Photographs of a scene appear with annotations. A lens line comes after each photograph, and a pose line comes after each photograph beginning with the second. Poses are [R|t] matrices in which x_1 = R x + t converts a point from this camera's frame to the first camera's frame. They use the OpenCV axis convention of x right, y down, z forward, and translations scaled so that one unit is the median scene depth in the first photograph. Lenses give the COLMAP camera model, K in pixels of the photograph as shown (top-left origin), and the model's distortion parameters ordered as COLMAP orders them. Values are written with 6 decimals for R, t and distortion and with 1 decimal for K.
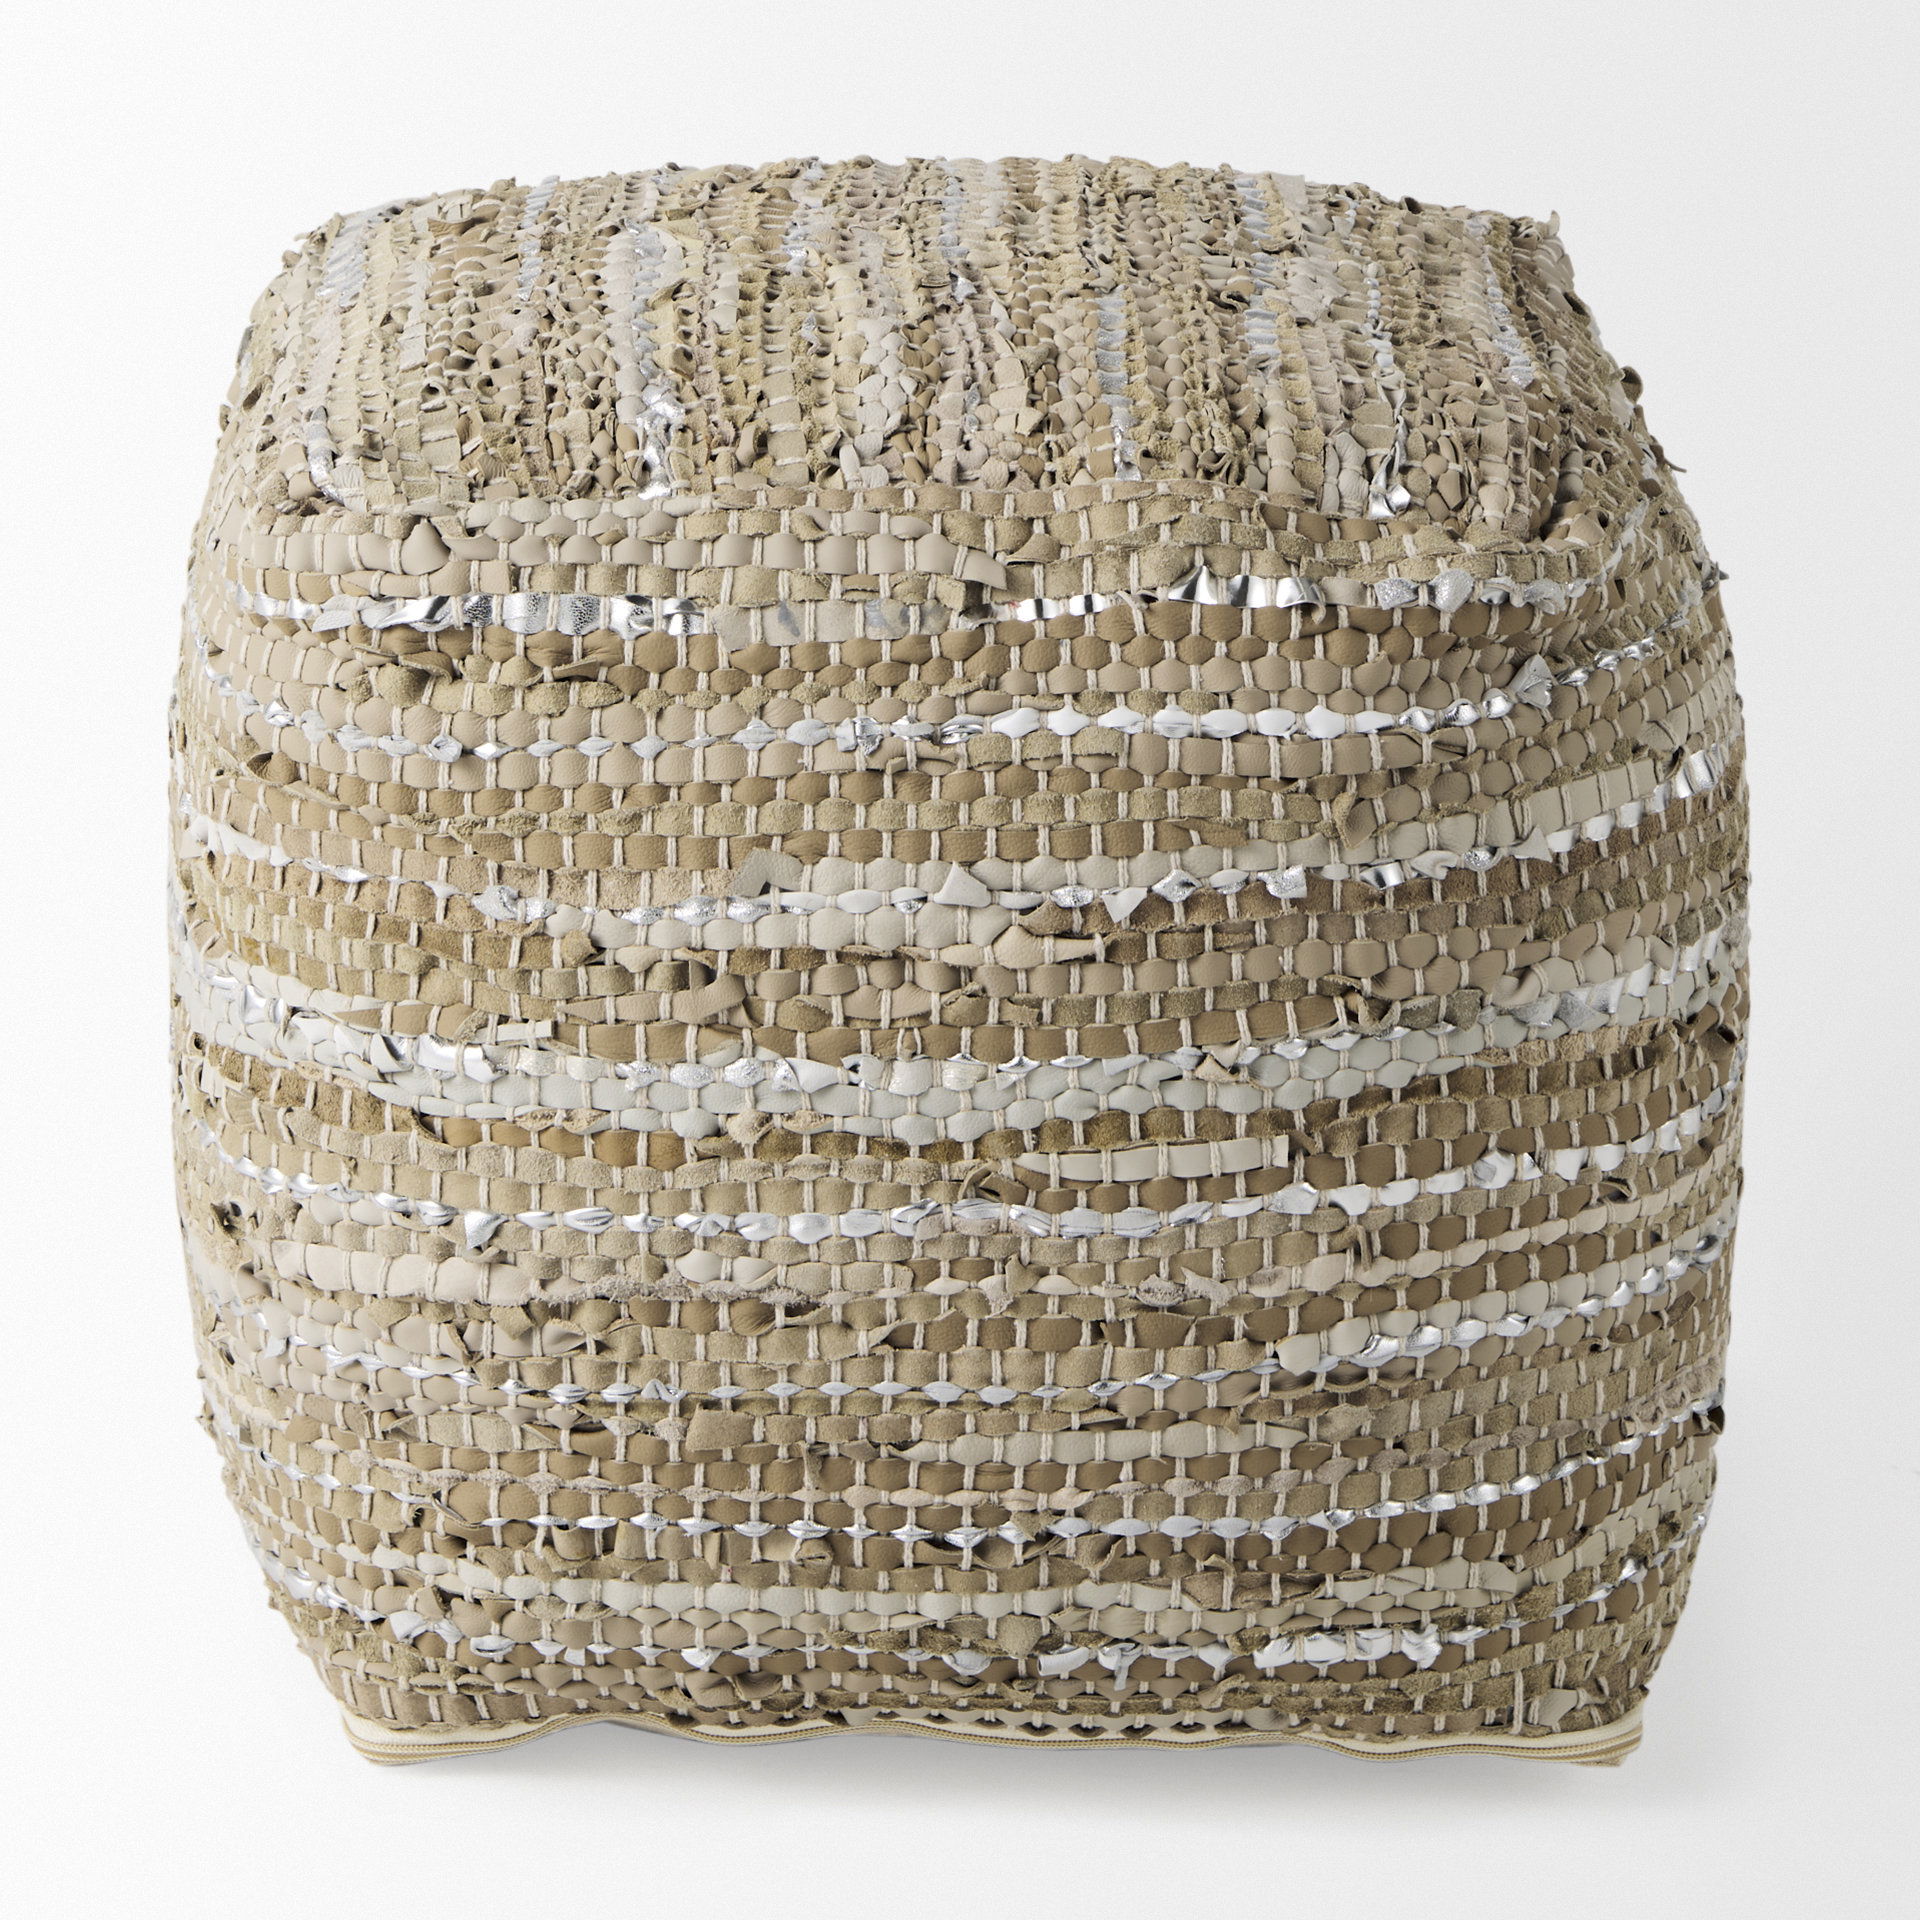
lens RADIAL K [[6794.7, 0, 960.8], [0, 6794.7, 958.8], [0, 0, 1]] dist [-0.016142, 2.084103]
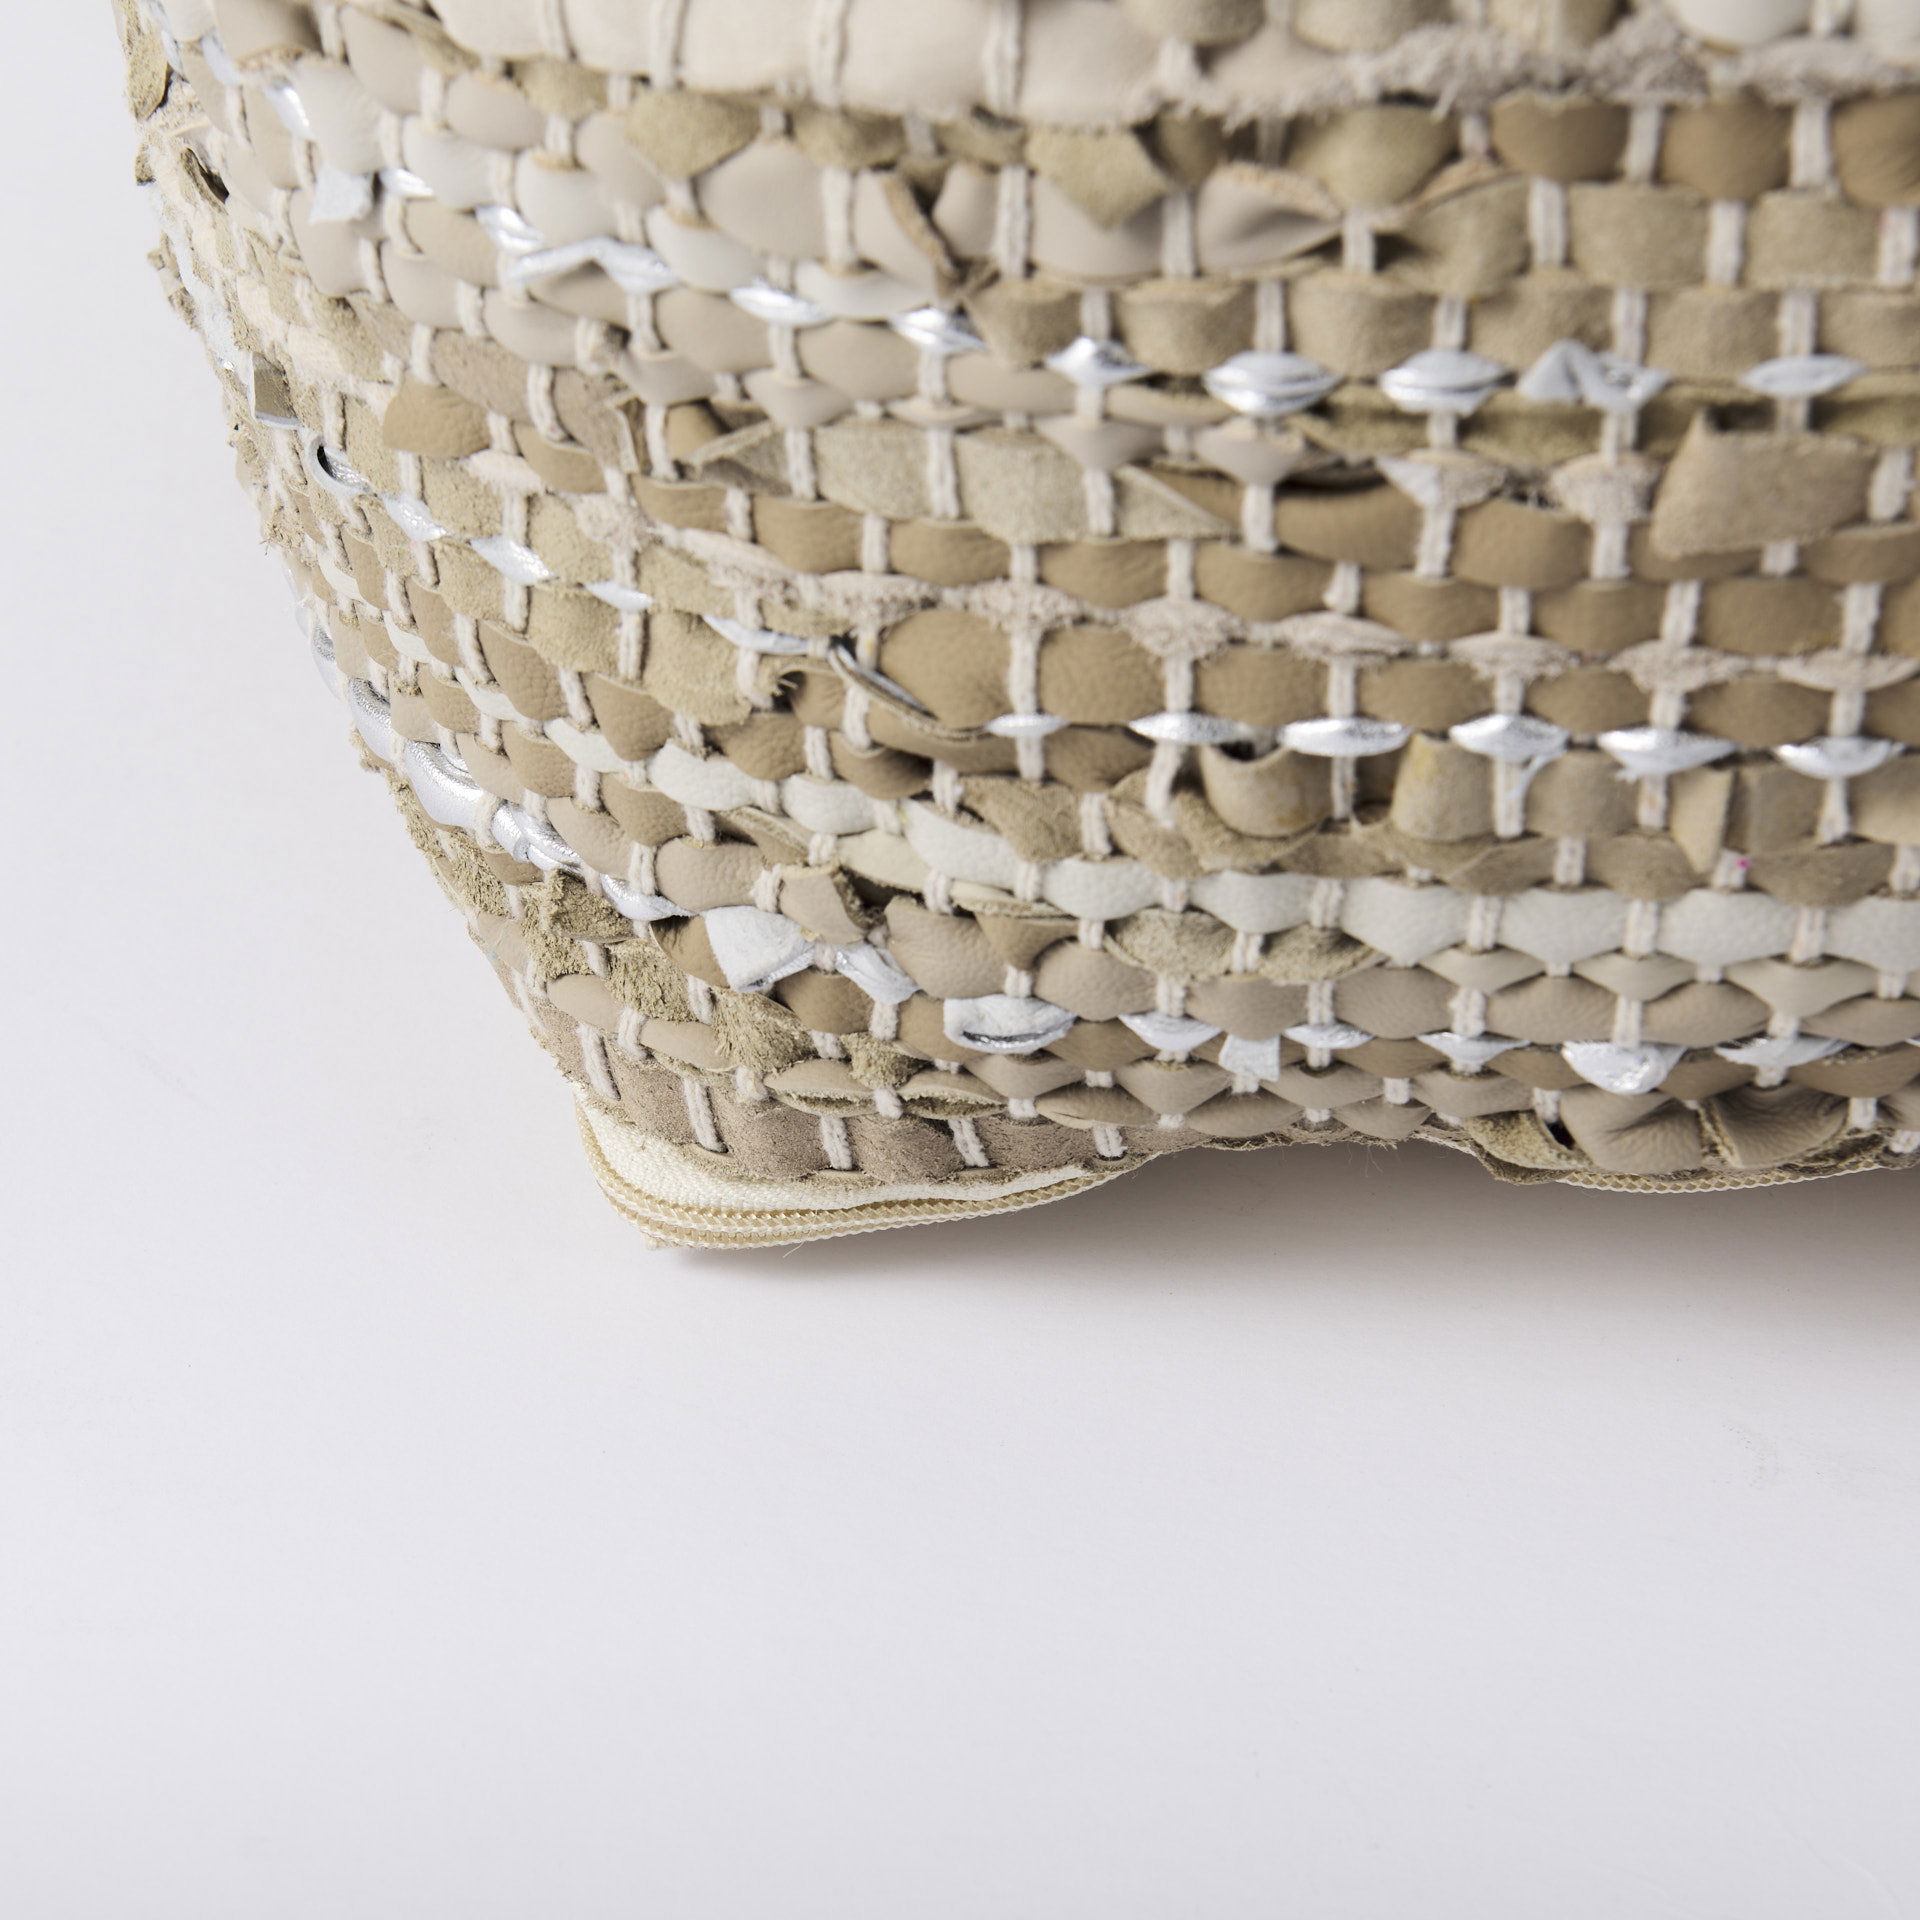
lens RADIAL K [[6794.7, 0, 960.8], [0, 6794.7, 958.8], [0, 0, 1]] dist [-0.016142, 2.084103]
pose [[0.999320, -0.031019, -0.019919, -0.067218], [0.035042, 0.967072, 0.252078, 0.009792], [0.011443, -0.252605, 0.967502, 0.691941]]
